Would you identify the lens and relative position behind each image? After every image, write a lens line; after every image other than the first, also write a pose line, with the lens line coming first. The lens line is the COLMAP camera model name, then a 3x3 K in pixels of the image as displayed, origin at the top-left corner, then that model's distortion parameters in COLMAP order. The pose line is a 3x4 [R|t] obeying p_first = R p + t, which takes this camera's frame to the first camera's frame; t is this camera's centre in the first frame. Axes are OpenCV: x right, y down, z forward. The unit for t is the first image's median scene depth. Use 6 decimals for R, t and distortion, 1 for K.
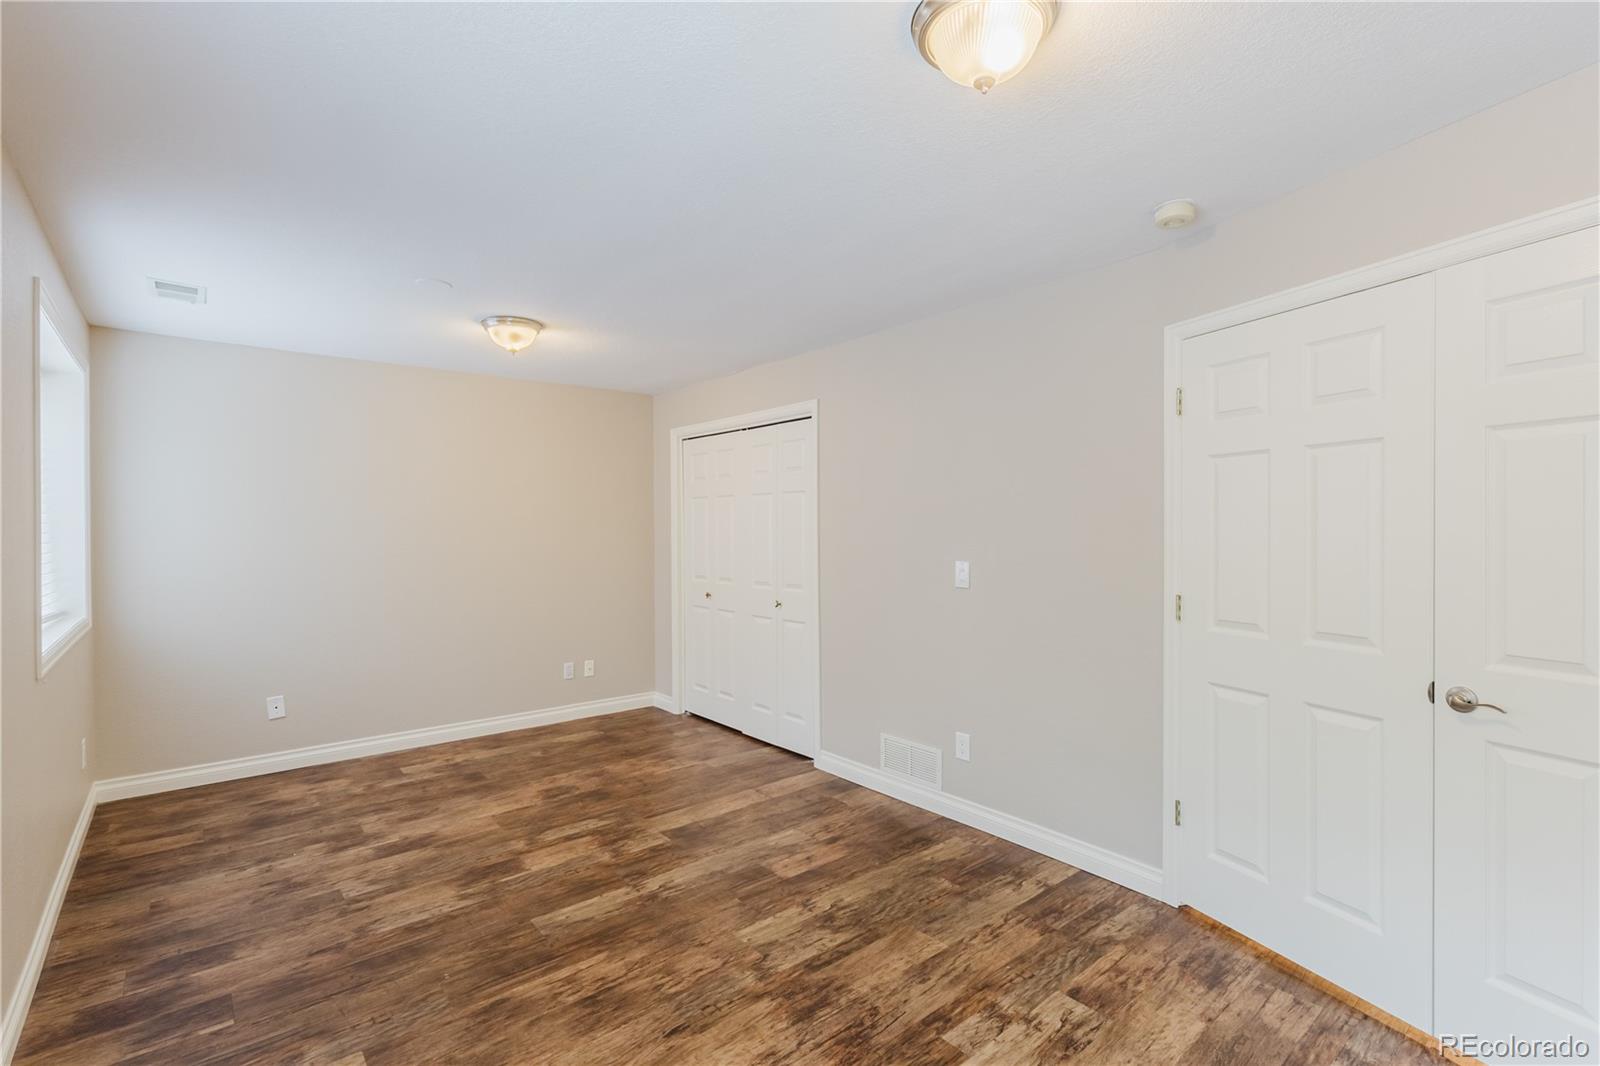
lens RADIAL K [[732.4, 0, 803.1], [0, 732.4, 532.1], [0, 0, 1]] dist [0.000089, 0.001435]
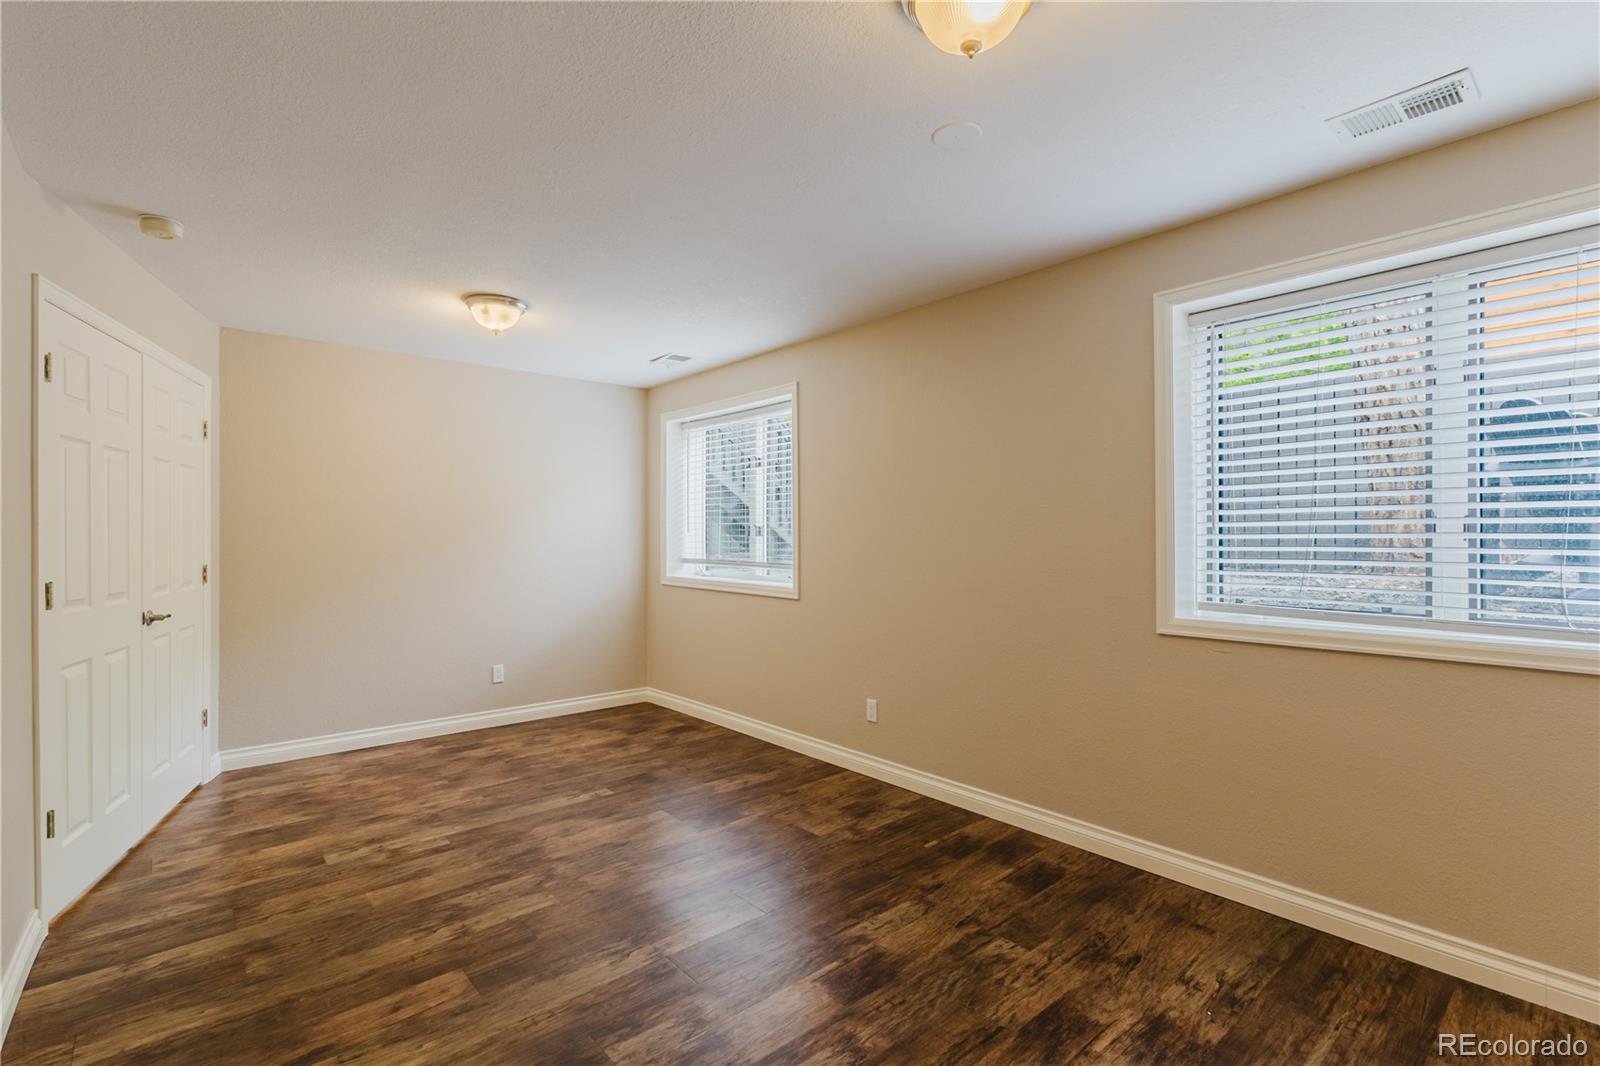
lens RADIAL K [[732.4, 0, 804.5], [0, 732.4, 537.8], [0, 0, 1]] dist [0.000089, 0.001435]
pose [[-0.999807, 0.005871, -0.018774, -0.376041], [0.005732, 0.999956, 0.007440, 0.028548], [0.018817, 0.007330, -0.999796, 1.805229]]
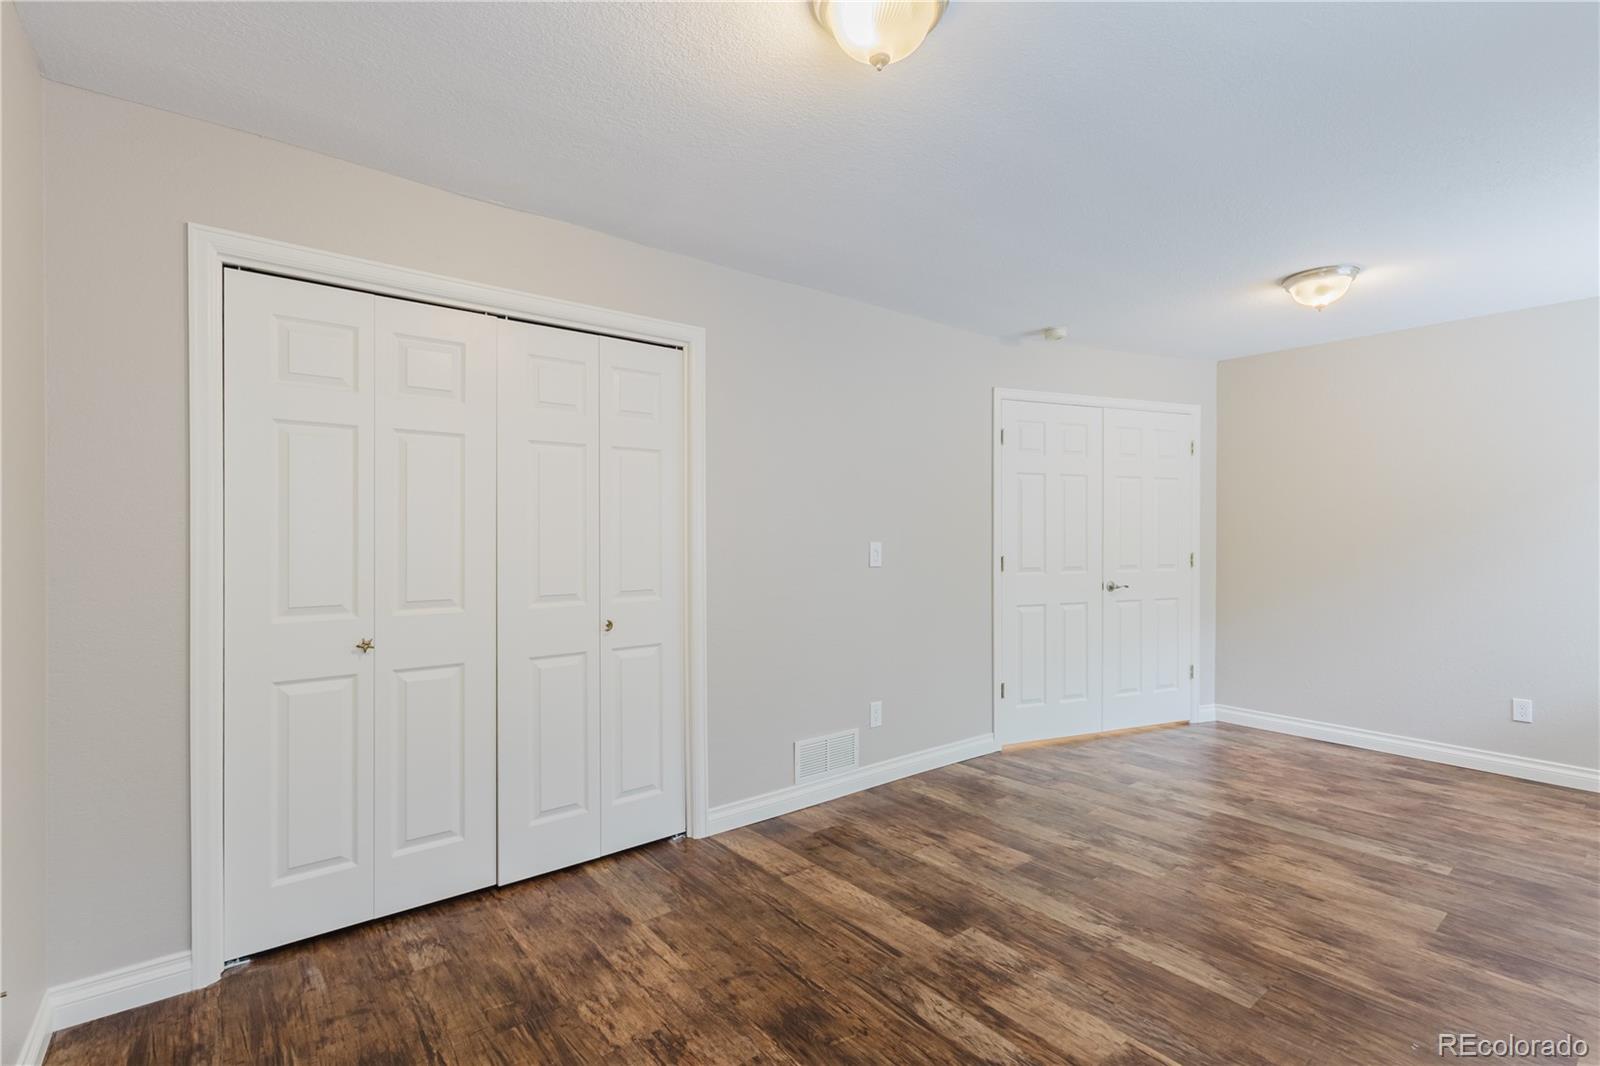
lens RADIAL K [[732.4, 0, 795.1], [0, 732.4, 534.3], [0, 0, 1]] dist [0.000089, 0.001435]
pose [[0.025144, 0.001605, 0.999683, -1.053278], [0.004717, 0.999987, -0.001724, 0.036755], [-0.999673, 0.004759, 0.025136, 1.335559]]
